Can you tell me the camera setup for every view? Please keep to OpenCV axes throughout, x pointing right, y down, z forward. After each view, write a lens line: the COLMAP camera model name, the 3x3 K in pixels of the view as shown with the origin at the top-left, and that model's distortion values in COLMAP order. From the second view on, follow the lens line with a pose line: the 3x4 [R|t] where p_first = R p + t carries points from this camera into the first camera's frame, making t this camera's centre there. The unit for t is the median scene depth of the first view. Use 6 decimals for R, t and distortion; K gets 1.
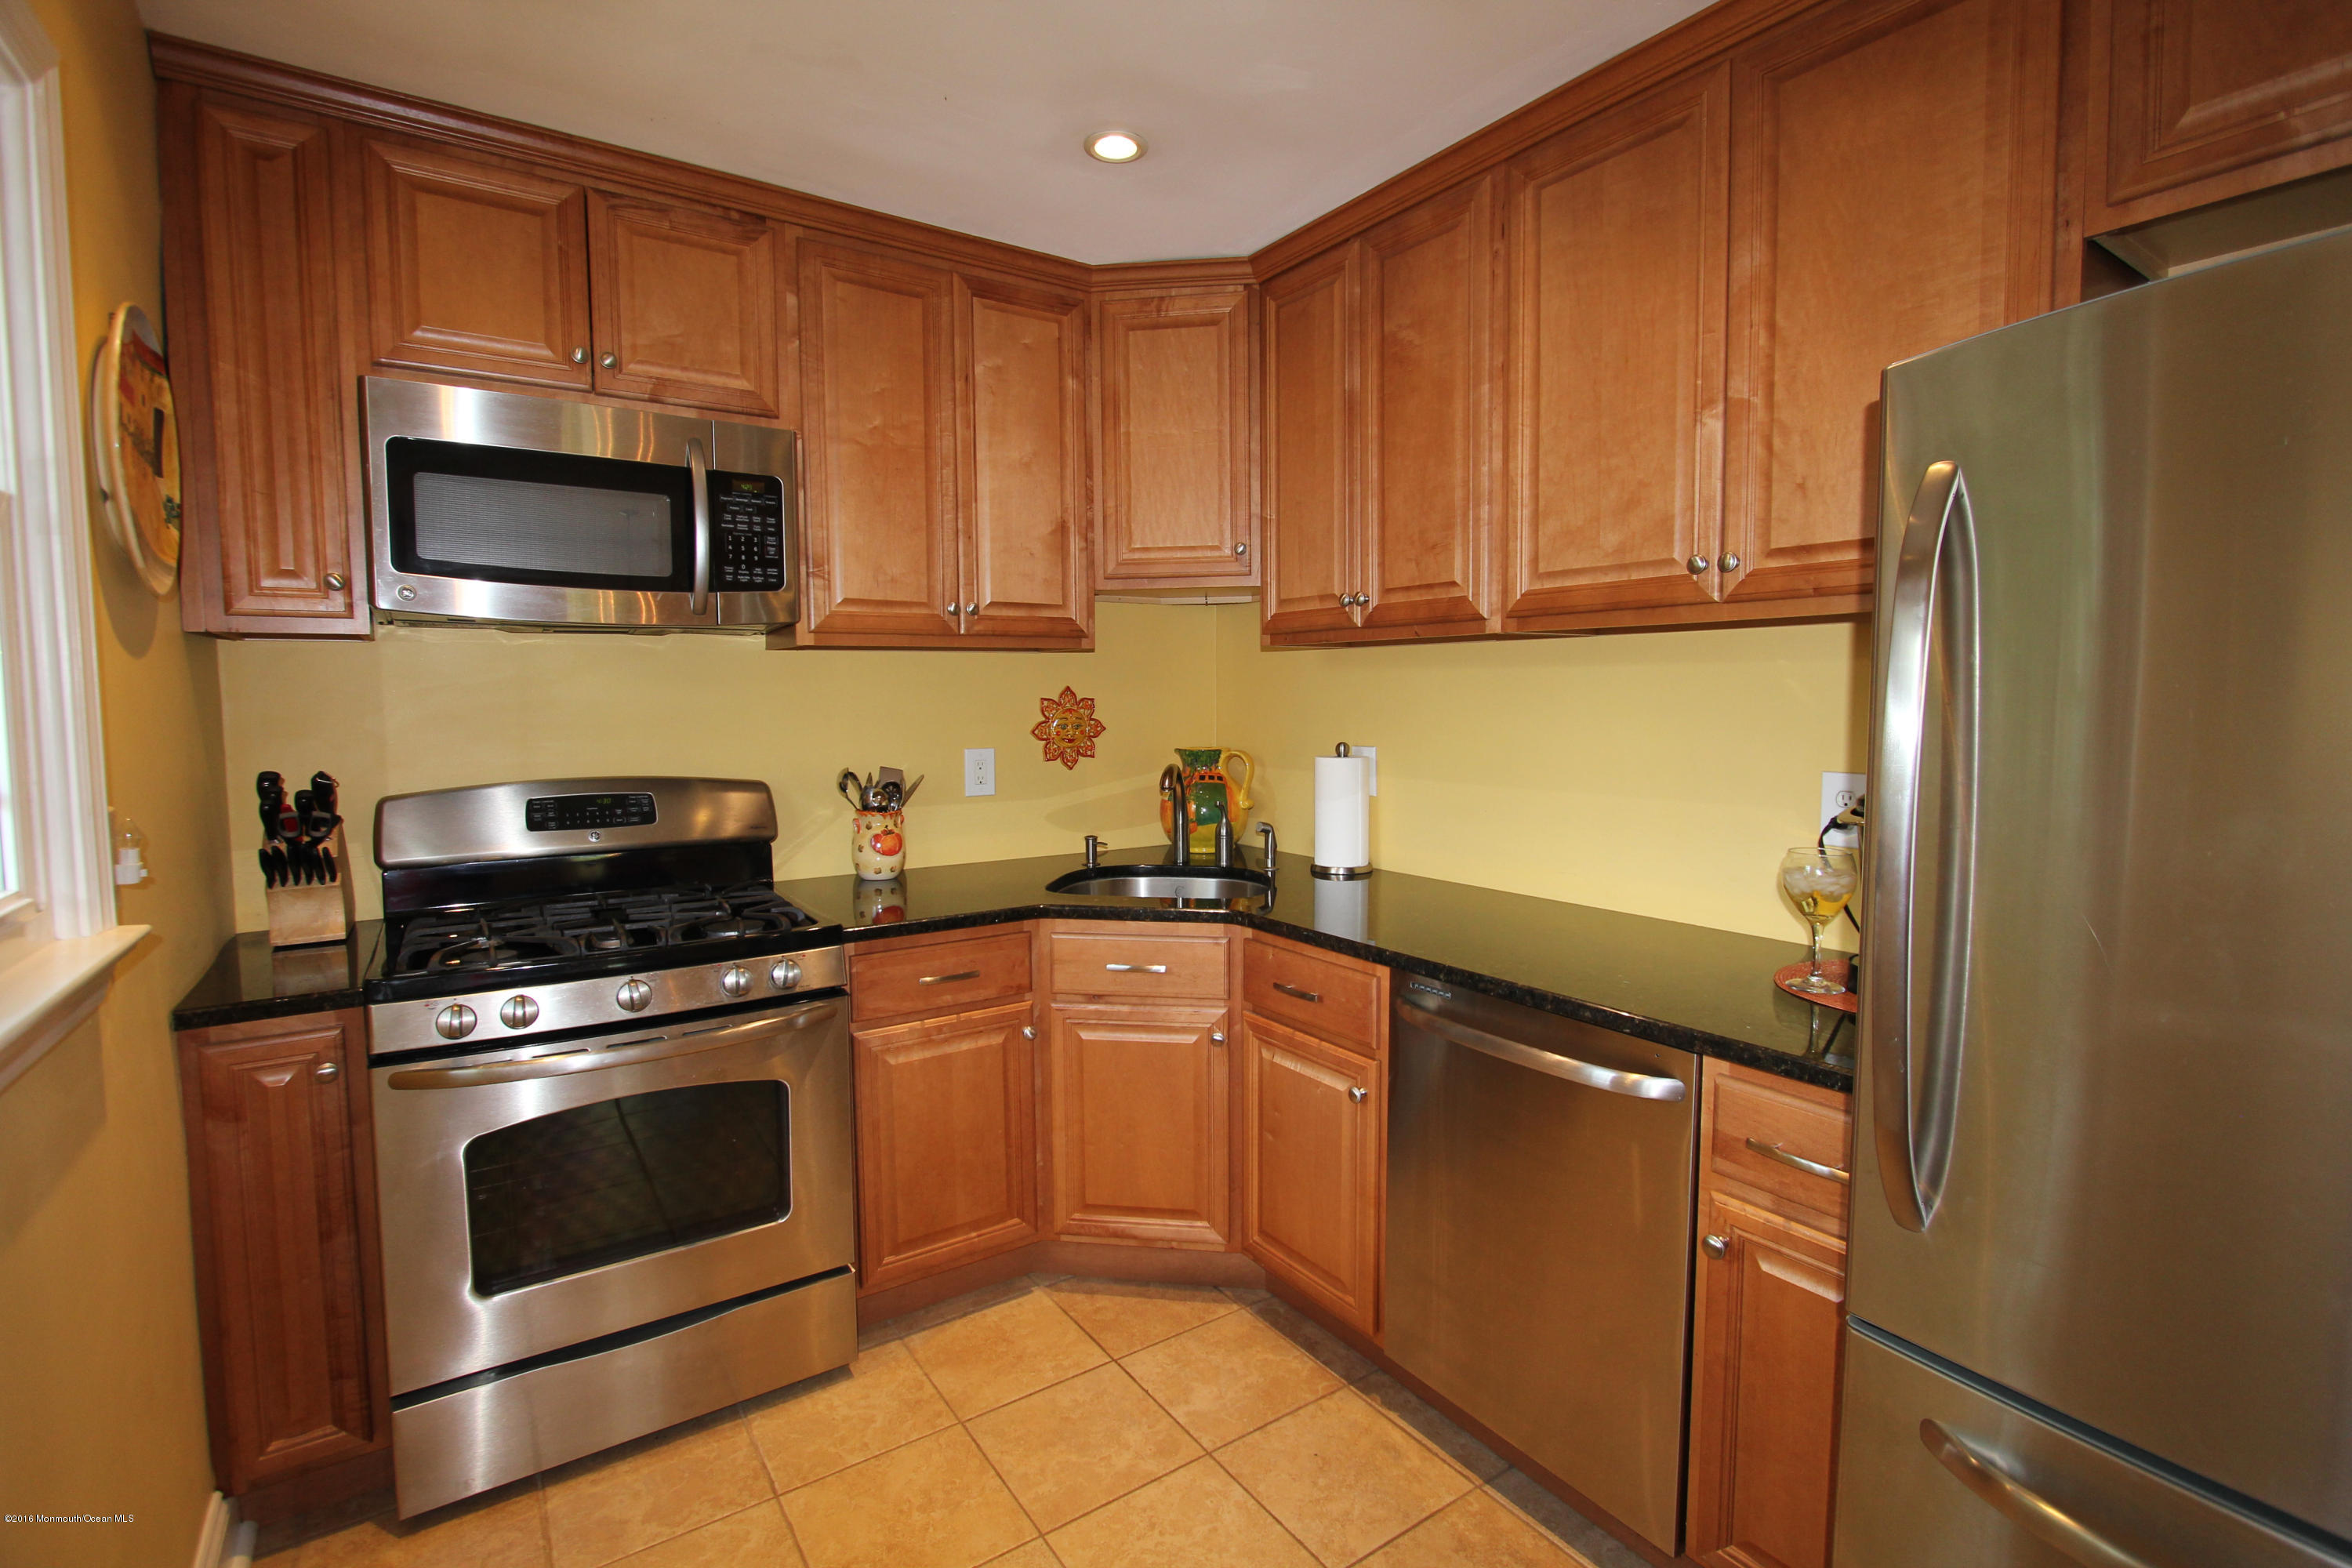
lens RADIAL K [[1078.4, 0, 1192.4], [0, 1078.4, 772.2], [0, 0, 1]] dist [-0.015919, 0.000779]
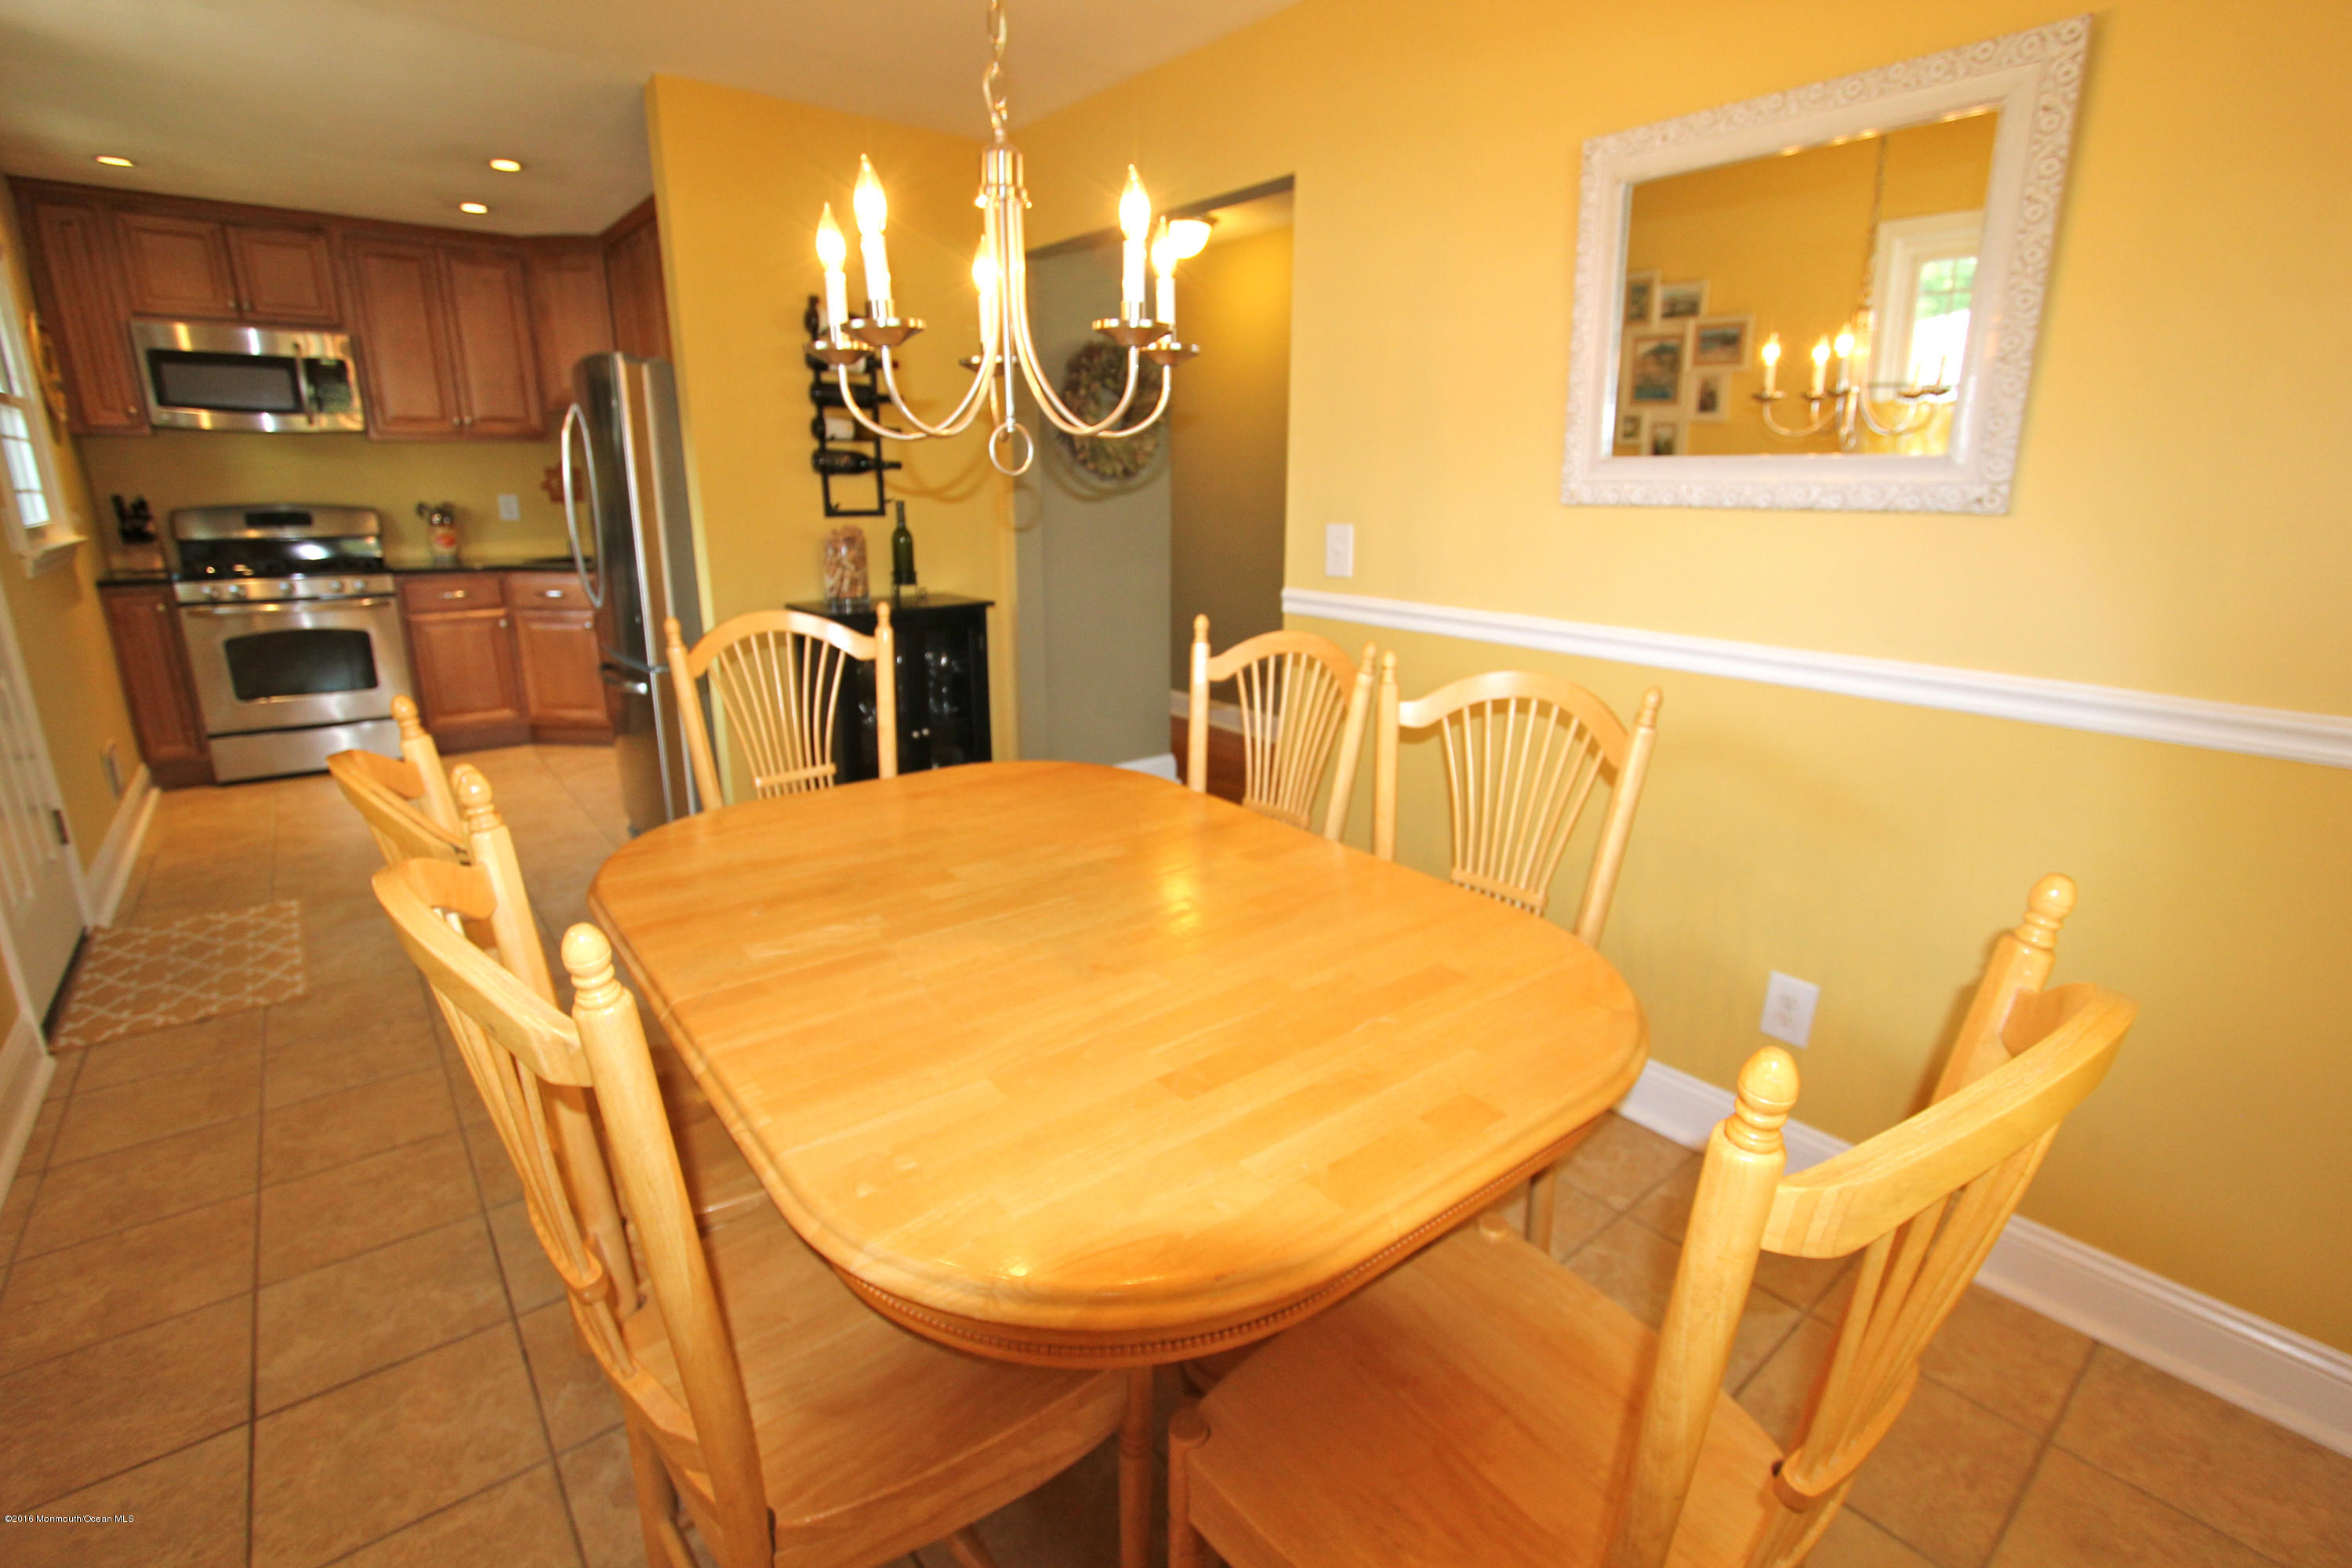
lens RADIAL K [[1095.0, 0, 1180.2], [0, 1095.0, 770.5], [0, 0, 1]] dist [0.001091, -0.000434]
pose [[0.997774, -0.008718, 0.066118, 1.246615], [-0.003759, 0.982490, 0.186278, 0.131548], [-0.066585, -0.186112, 0.980270, -1.558396]]
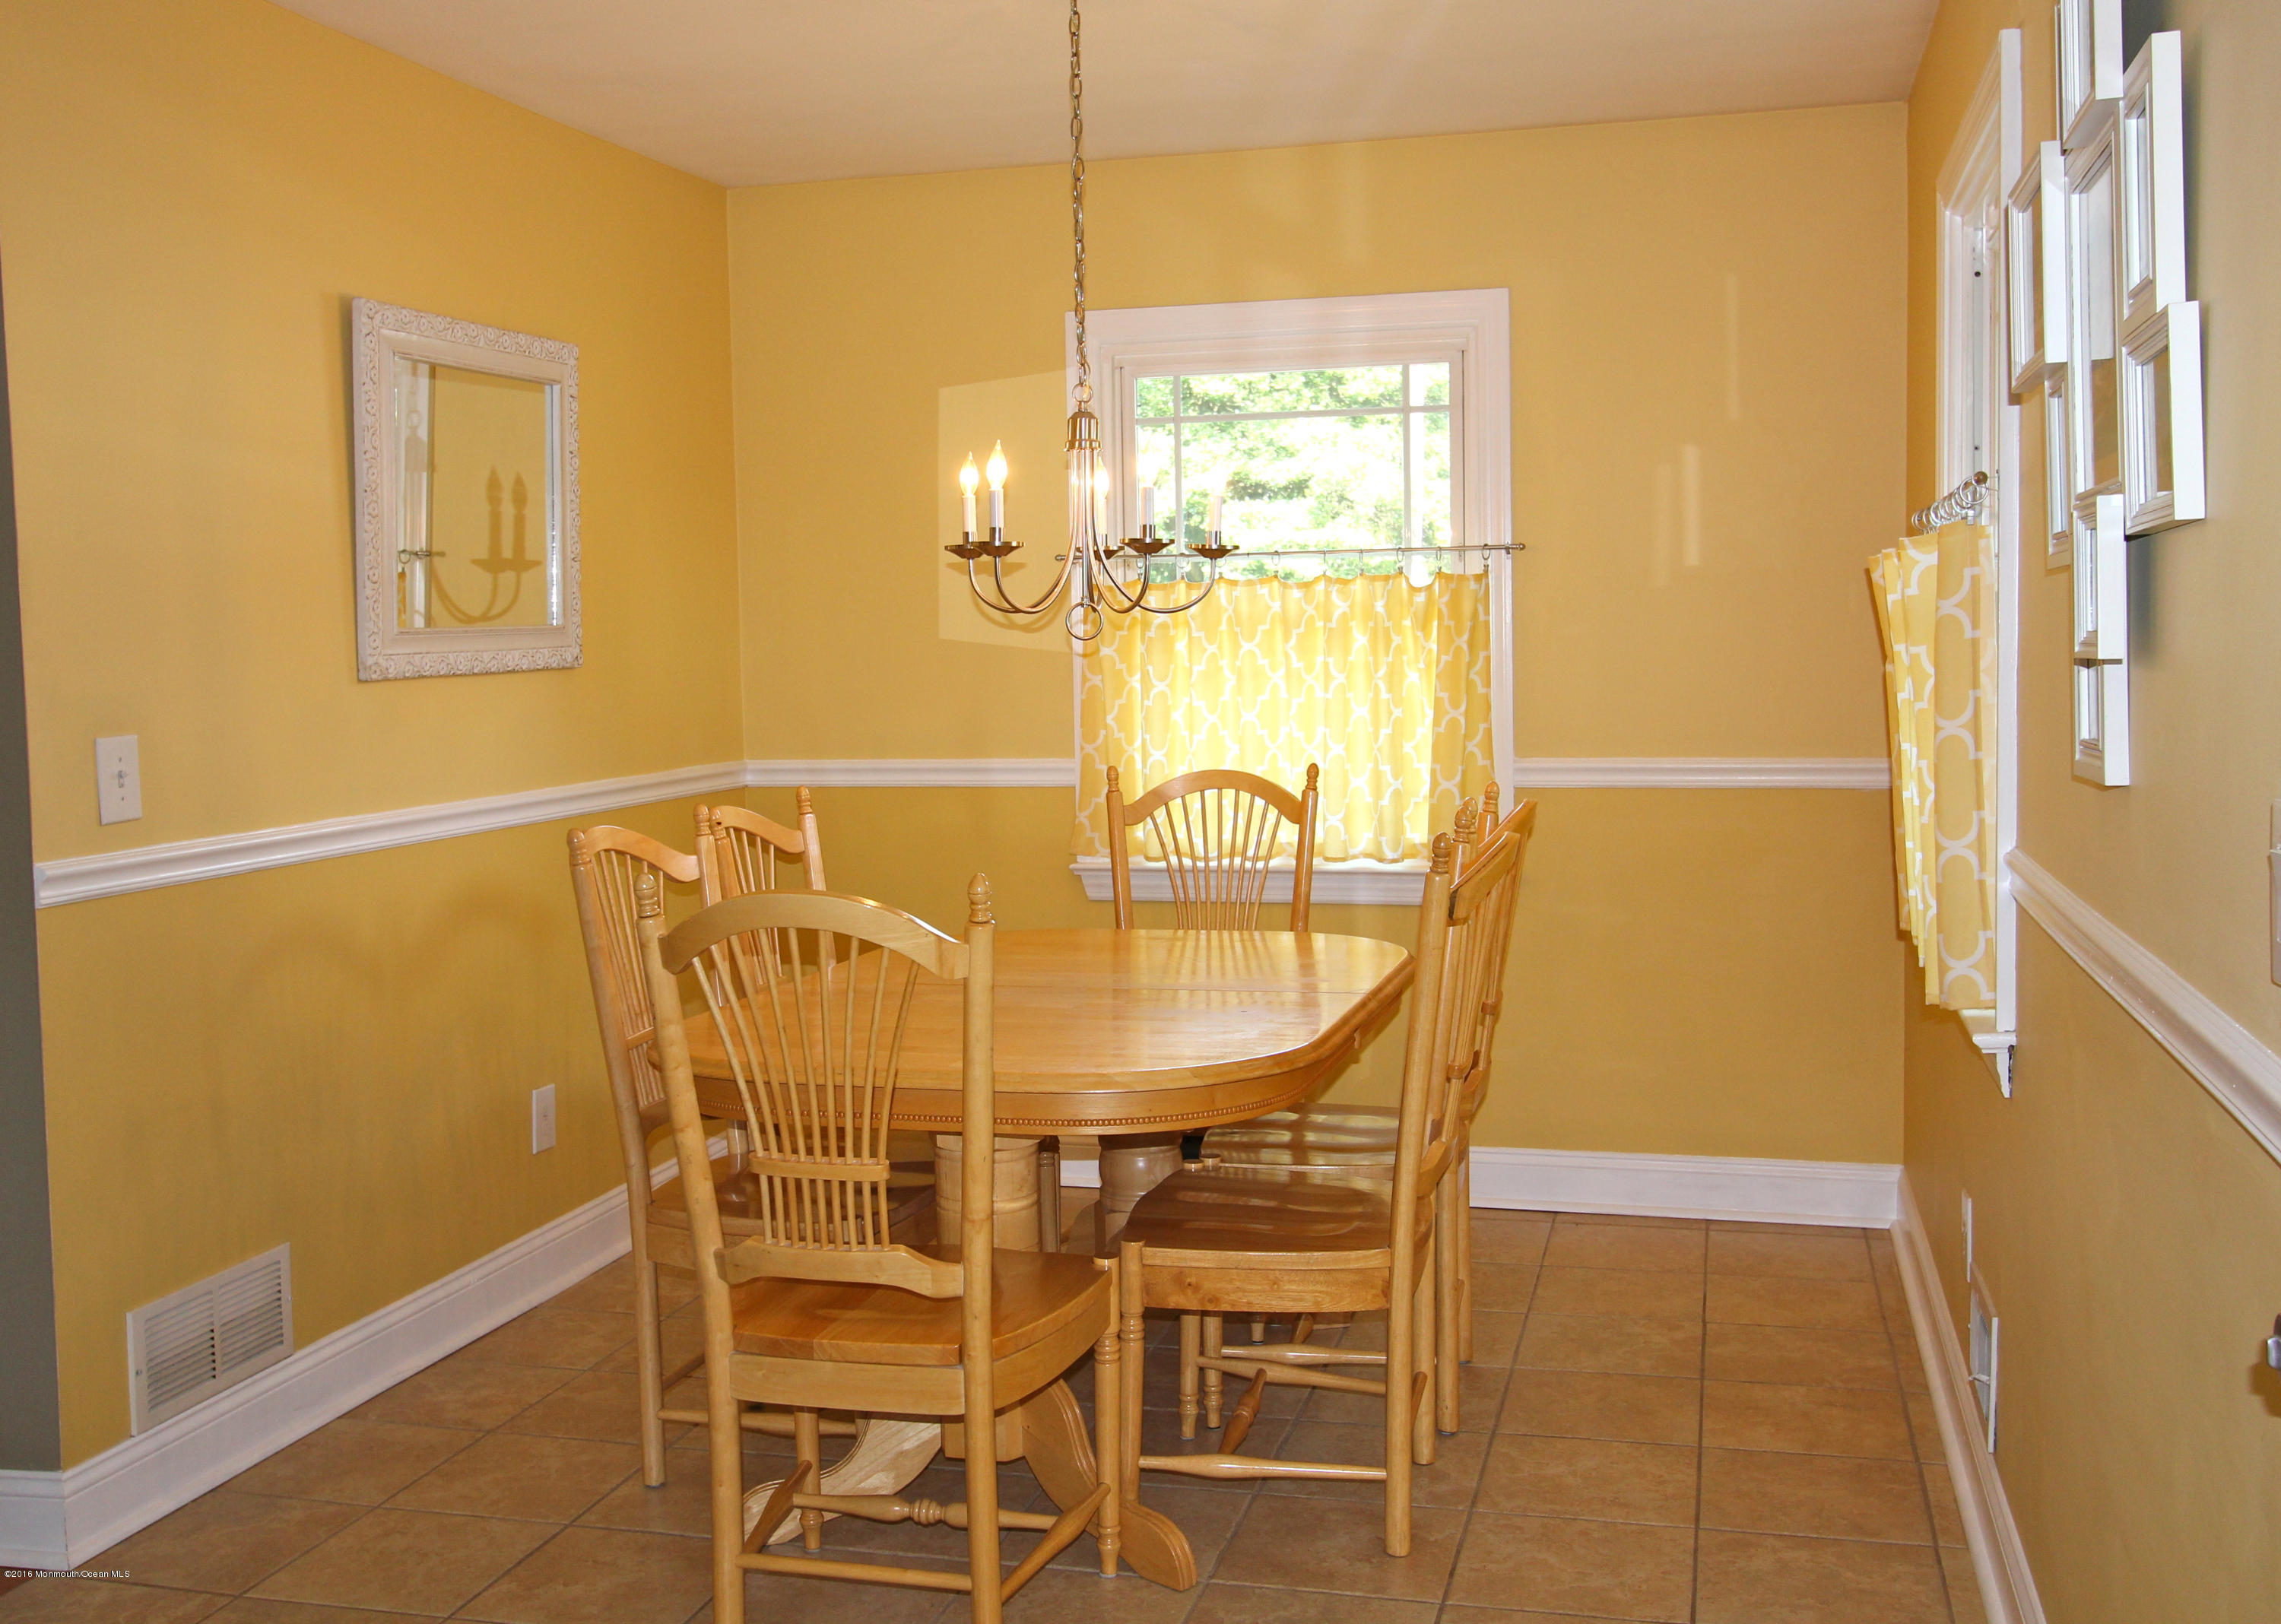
lens RADIAL K [[2286.2, 0, 1140.5], [0, 2286.2, 812.0], [0, 0, 1]] dist [-0.007498, -0.005544]
pose [[-0.652799, -0.050353, 0.755856, -1.816863], [0.074622, 0.988661, 0.130310, -0.186755], [-0.753847, 0.141470, -0.641640, 2.326284]]
